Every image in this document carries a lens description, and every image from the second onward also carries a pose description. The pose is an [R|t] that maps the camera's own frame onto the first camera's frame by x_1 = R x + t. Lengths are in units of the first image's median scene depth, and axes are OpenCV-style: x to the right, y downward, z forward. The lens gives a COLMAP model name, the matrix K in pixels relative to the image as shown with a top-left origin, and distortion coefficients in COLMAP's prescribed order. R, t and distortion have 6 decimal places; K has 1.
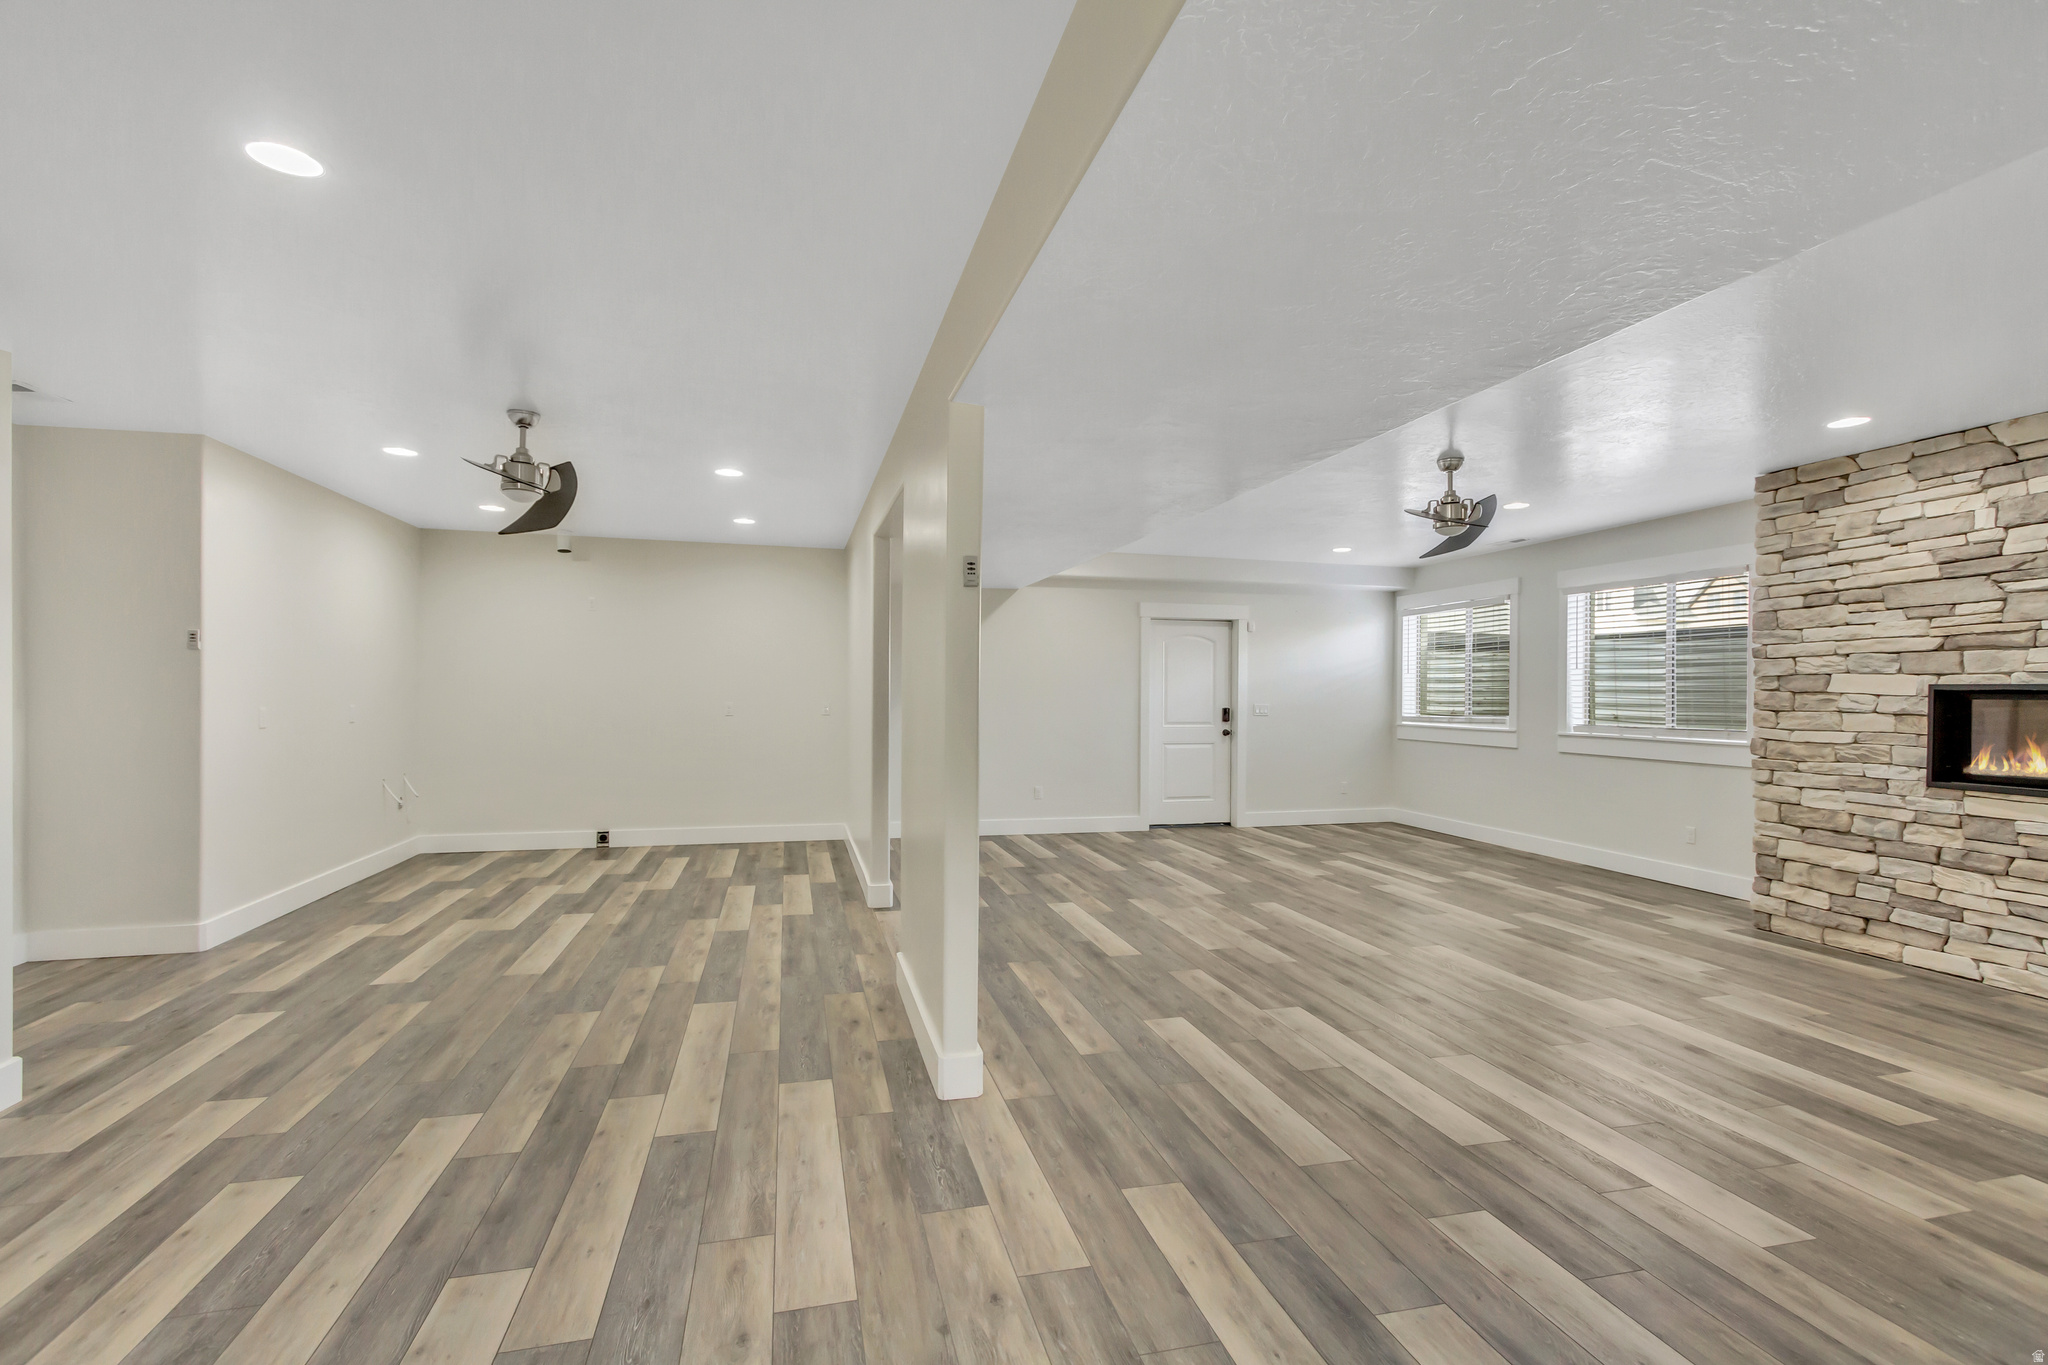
lens RADIAL K [[942.1, 0, 1025.5], [0, 942.1, 687.5], [0, 0, 1]] dist [0.019624, -0.009307]
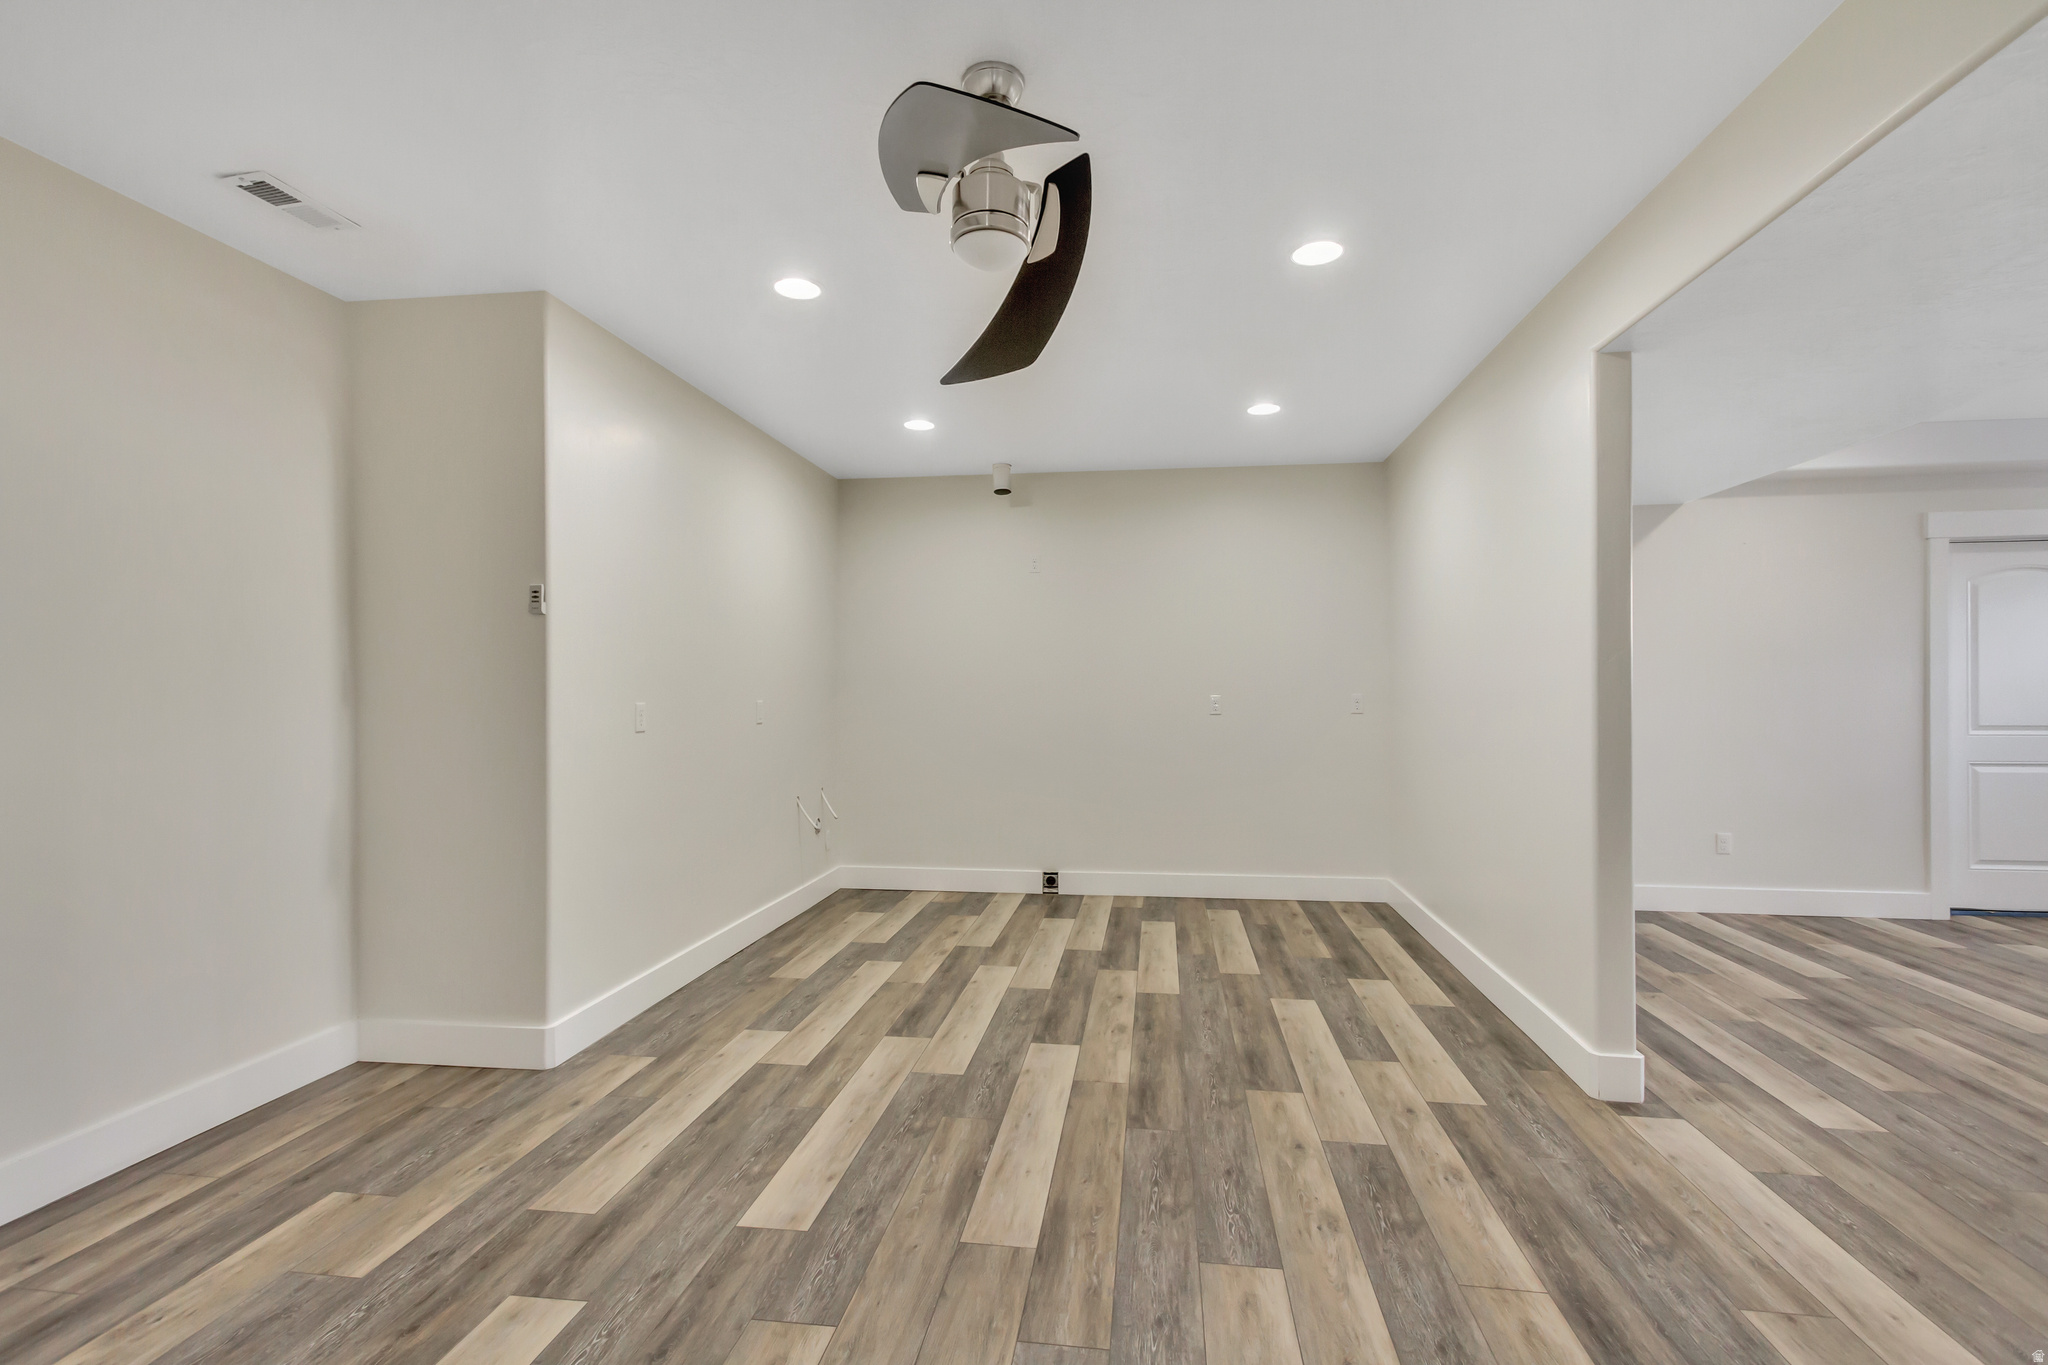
lens RADIAL K [[942.1, 0, 1025.5], [0, 942.1, 687.5], [0, 0, 1]] dist [0.019624, -0.009307]
pose [[0.926002, -0.010916, -0.377361, -0.269447], [0.010607, 0.999940, -0.002897, 0.014881], [0.377370, -0.001320, 0.926062, 0.452461]]
